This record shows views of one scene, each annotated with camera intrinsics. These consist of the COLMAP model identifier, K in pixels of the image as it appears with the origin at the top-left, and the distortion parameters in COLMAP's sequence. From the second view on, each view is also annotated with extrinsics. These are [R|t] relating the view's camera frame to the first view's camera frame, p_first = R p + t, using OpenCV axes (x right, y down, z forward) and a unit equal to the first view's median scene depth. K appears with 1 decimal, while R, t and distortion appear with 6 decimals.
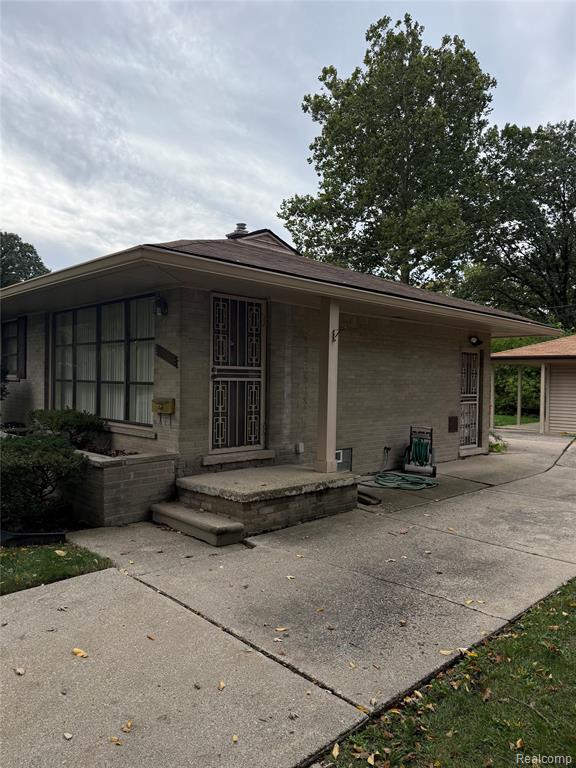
lens RADIAL K [[536.7, 0, 288.0], [0, 536.7, 384.0], [0, 0, 1]] dist [0.240185, 0.000717]
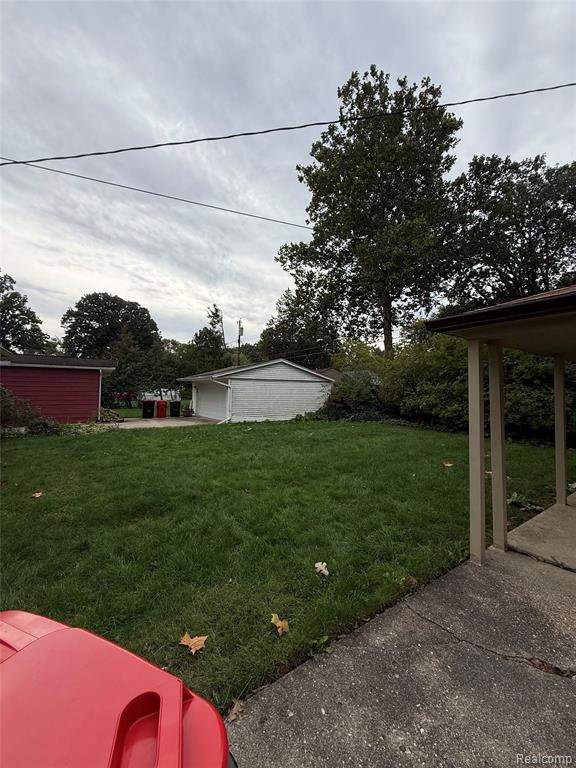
lens RADIAL K [[304.9, 0, 288.0], [0, 304.9, 384.0], [0, 0, 1]] dist [0.001547, 0.000095]
pose [[0.990548, 0.000922, -0.137164, 0.038362], [-0.005089, 0.999536, -0.030031, -0.005725], [0.137073, 0.030445, 0.990093, 0.135480]]
